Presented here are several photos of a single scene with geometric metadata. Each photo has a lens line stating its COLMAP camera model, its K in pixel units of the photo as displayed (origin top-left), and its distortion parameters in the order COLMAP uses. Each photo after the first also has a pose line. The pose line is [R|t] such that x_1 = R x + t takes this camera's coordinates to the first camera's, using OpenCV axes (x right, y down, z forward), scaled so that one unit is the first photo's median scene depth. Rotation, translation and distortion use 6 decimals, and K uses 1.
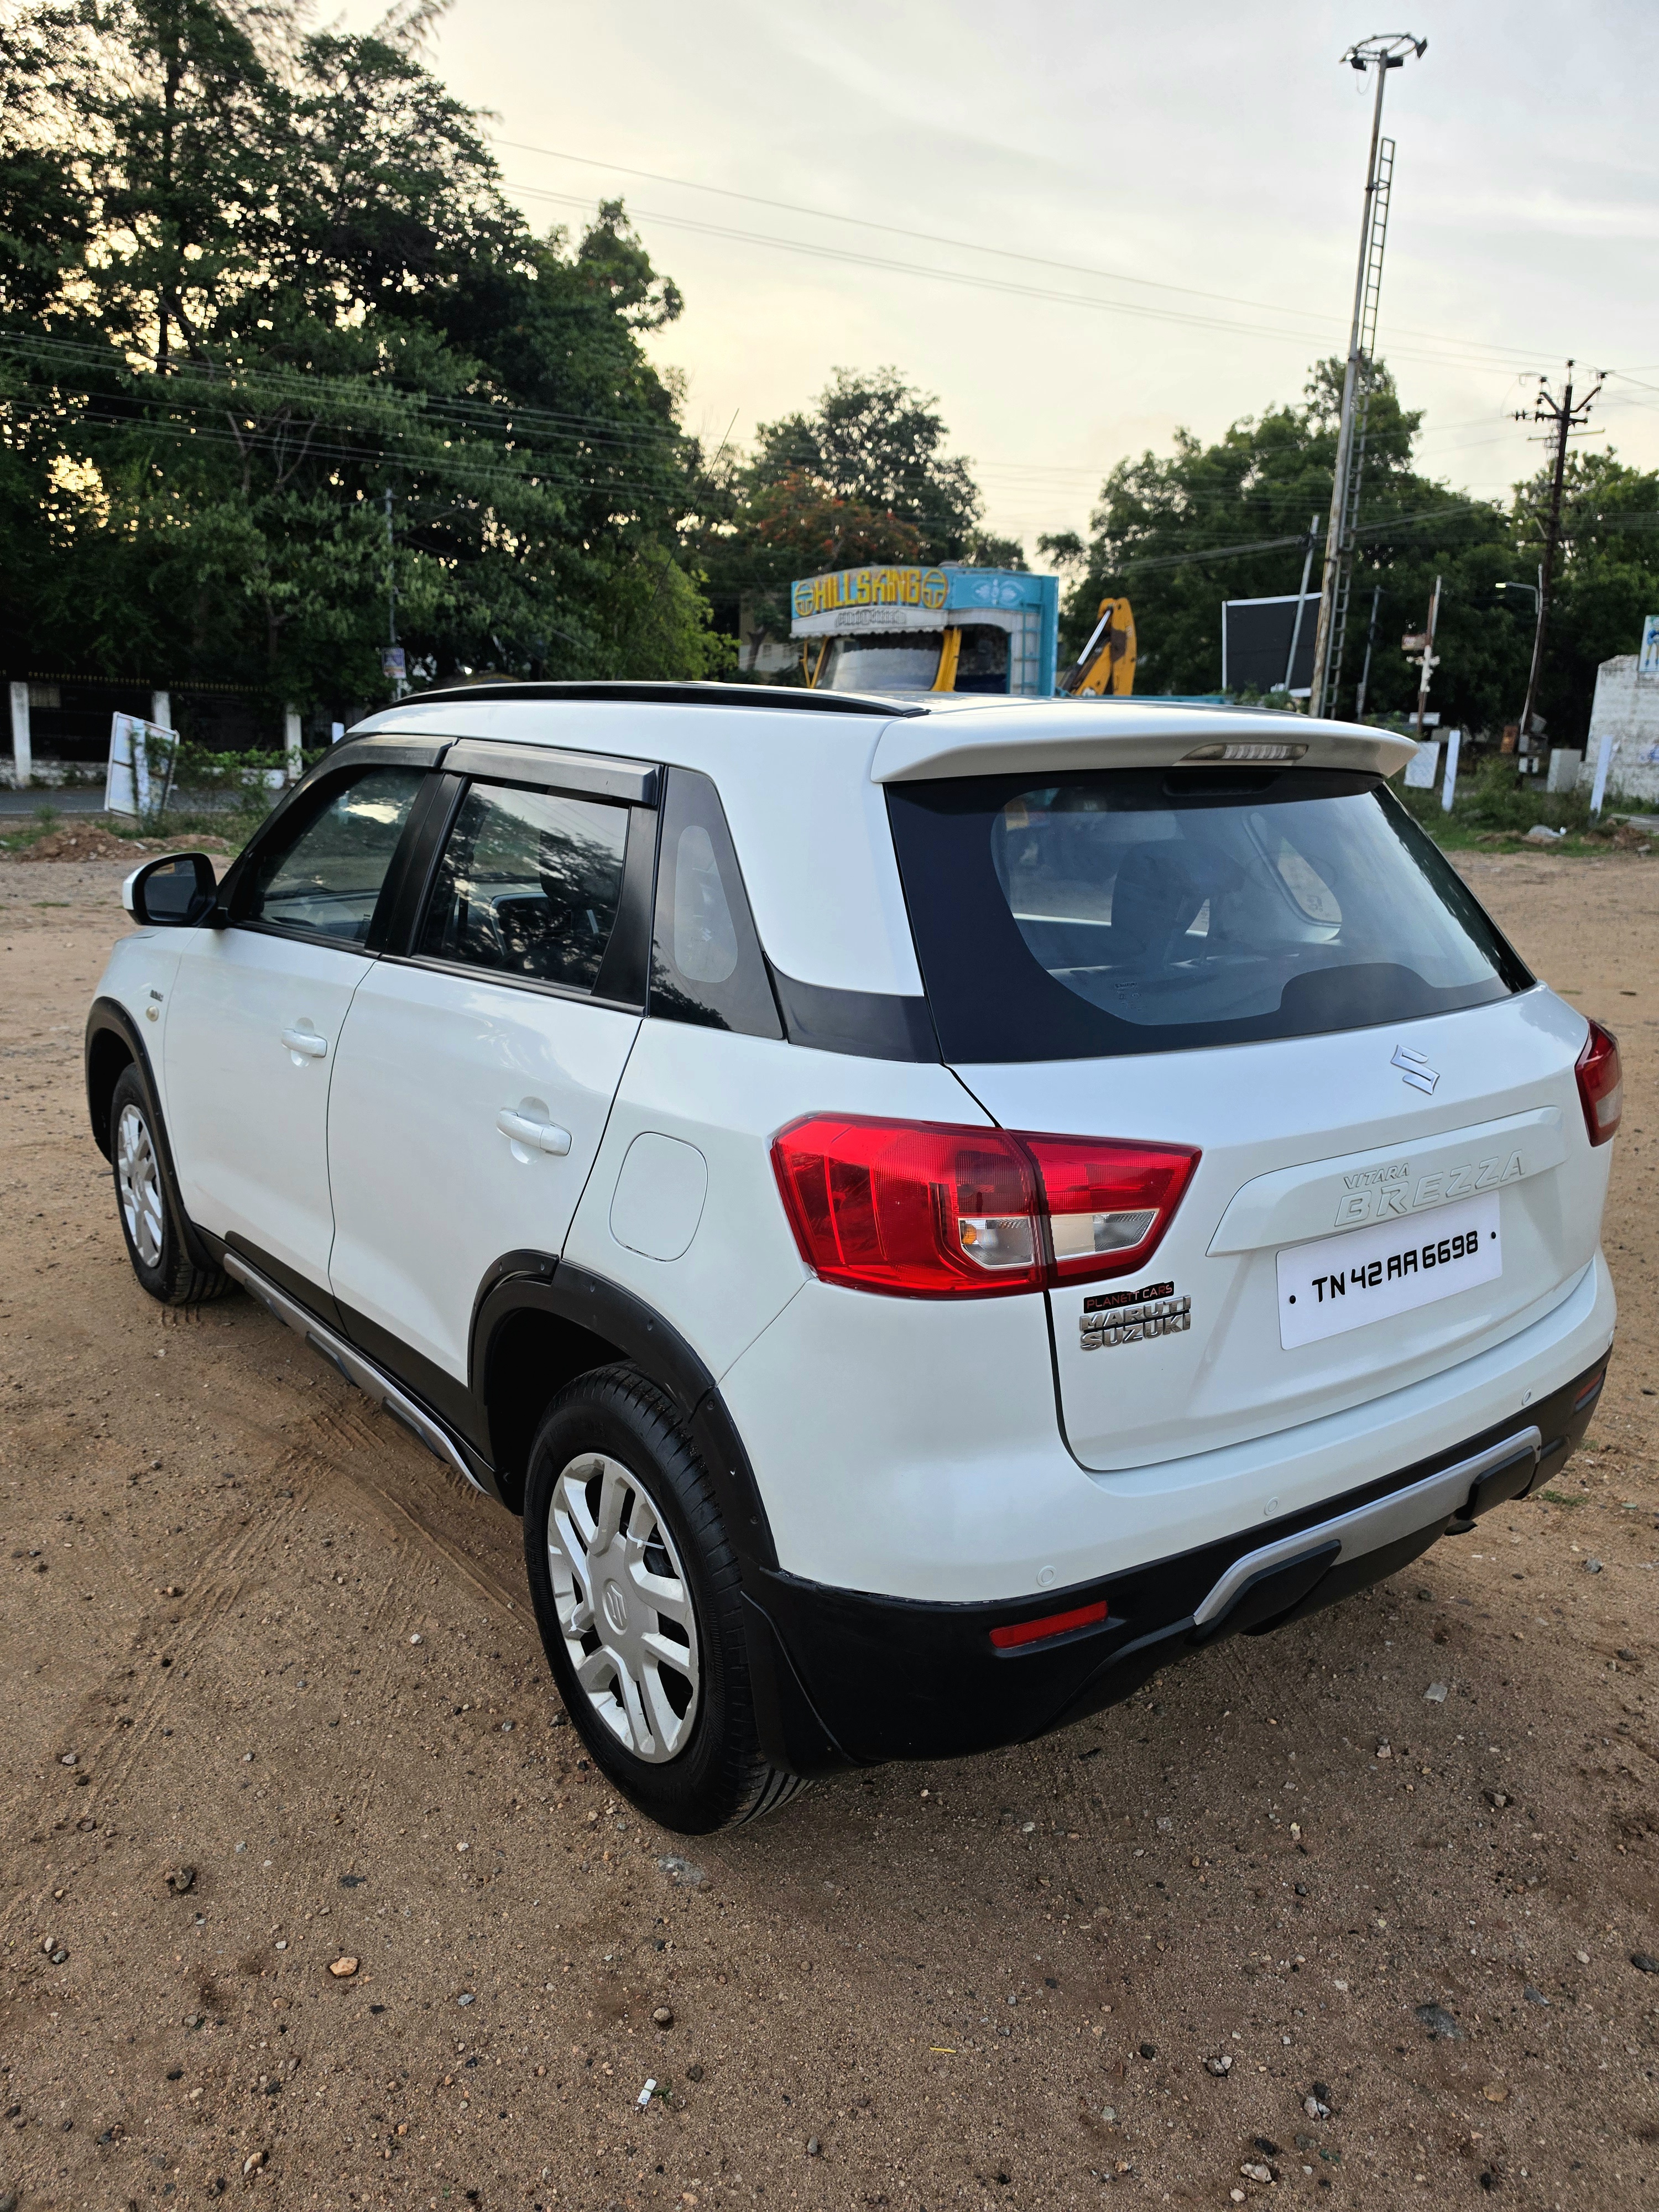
lens RADIAL K [[1598.5, 0, 809.2], [0, 1598.5, 1106.6], [0, 0, 1]] dist [-0.014084, 0.002832]
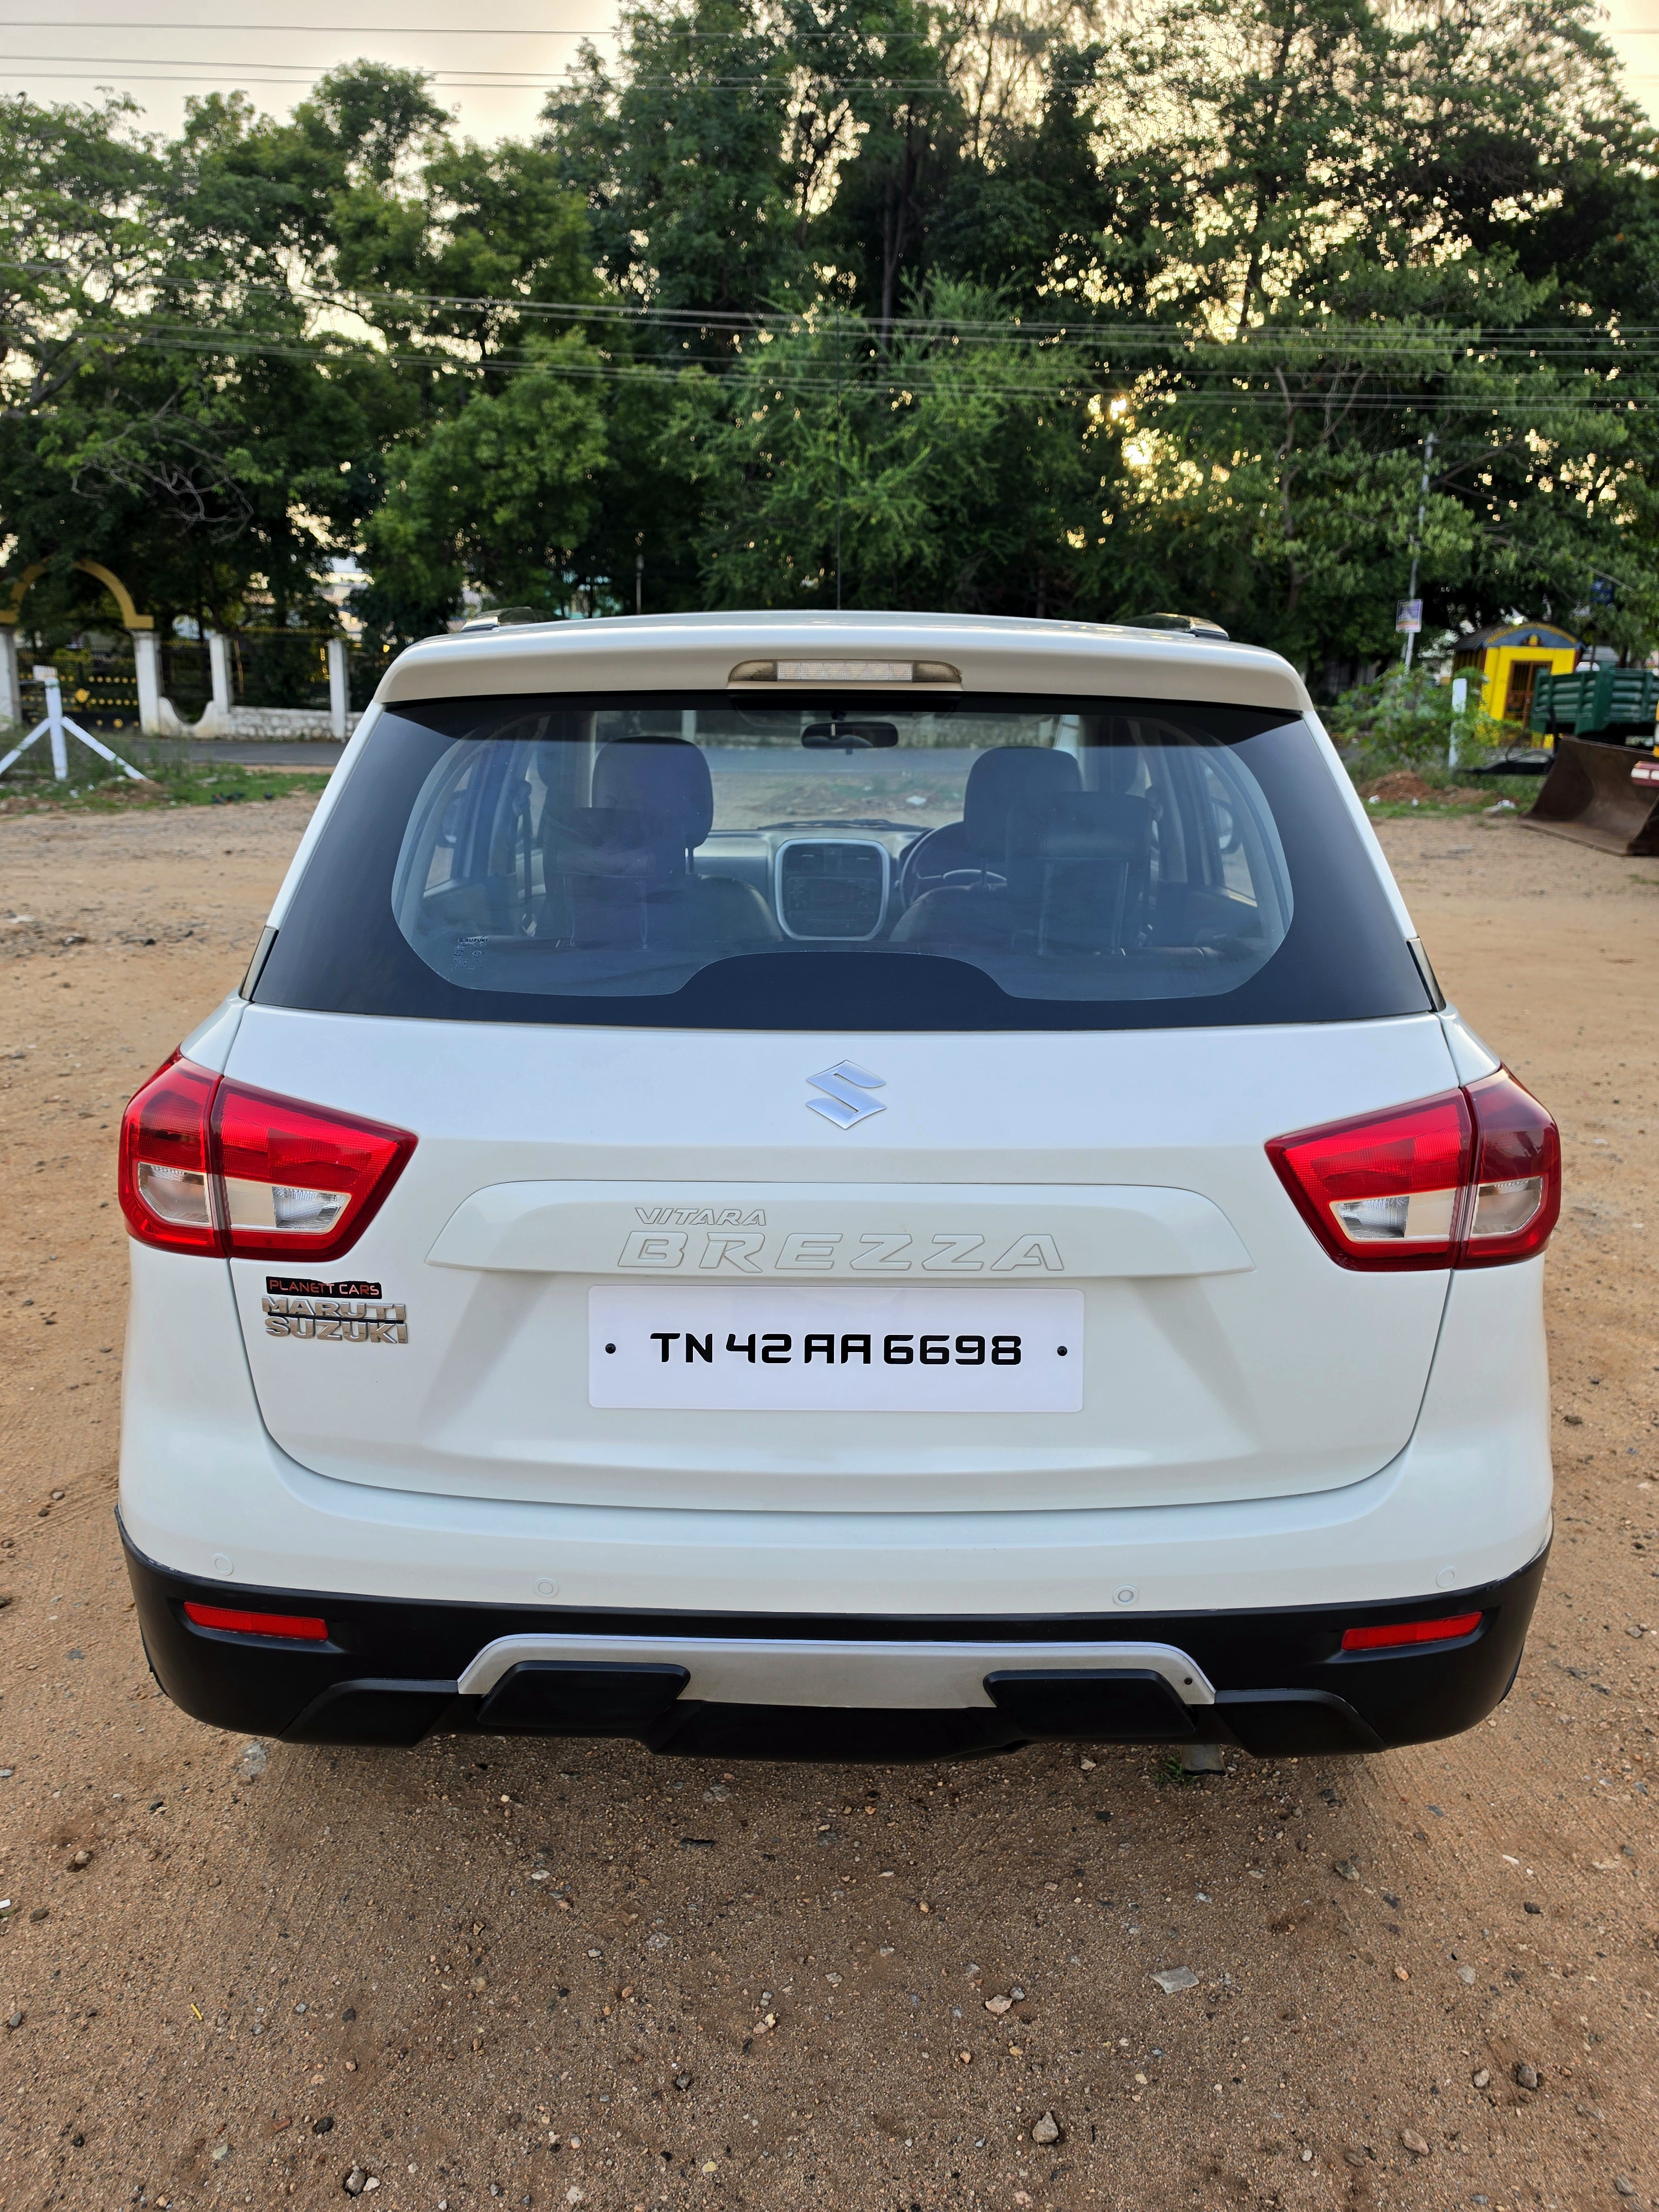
lens RADIAL K [[1598.5, 0, 821.6], [0, 1598.5, 1094.4], [0, 0, 1]] dist [-0.014084, 0.002832]
pose [[0.790910, 0.134314, -0.597010, 0.073928], [-0.125066, 0.990501, 0.057155, -0.005723], [0.599015, 0.029462, 0.800195, 0.036018]]
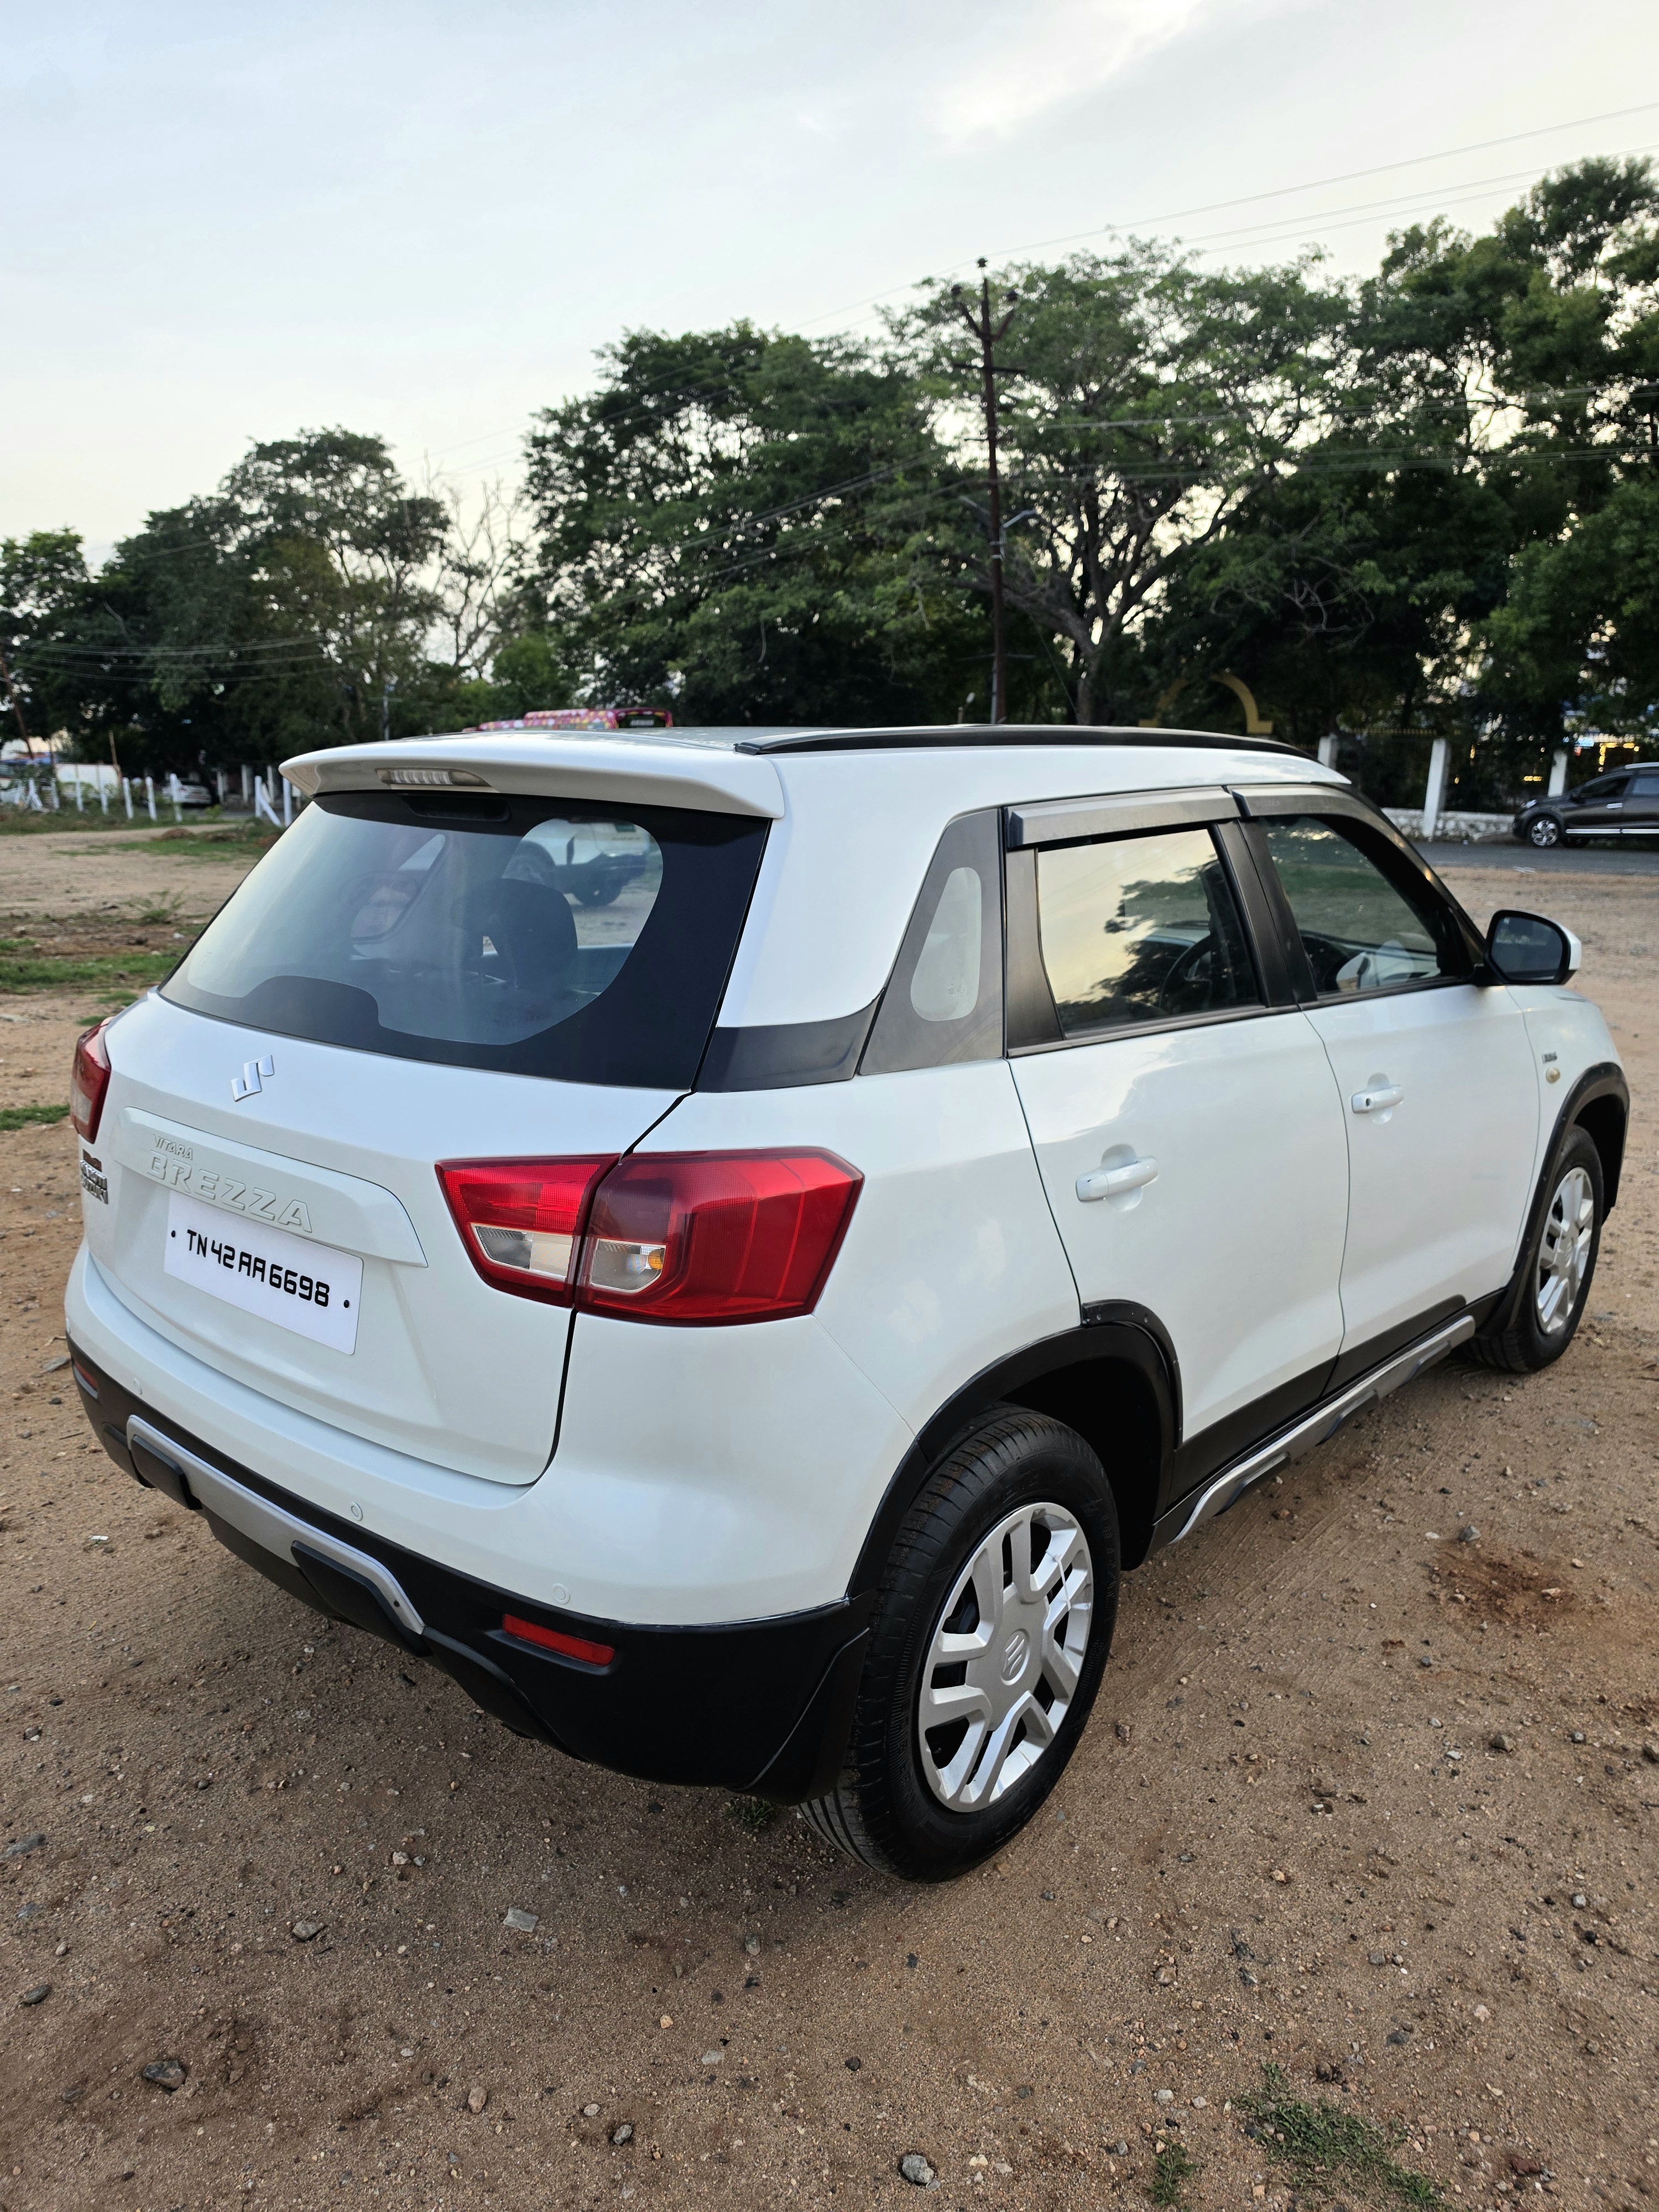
lens RADIAL K [[1598.5, 0, 831.7], [0, 1598.5, 1106.6], [0, 0, 1]] dist [-0.014084, 0.002832]
pose [[0.182139, 0.176918, -0.967226, 0.131286], [-0.221656, 0.965748, 0.134908, -0.020597], [0.957963, 0.189820, 0.215115, 0.103361]]
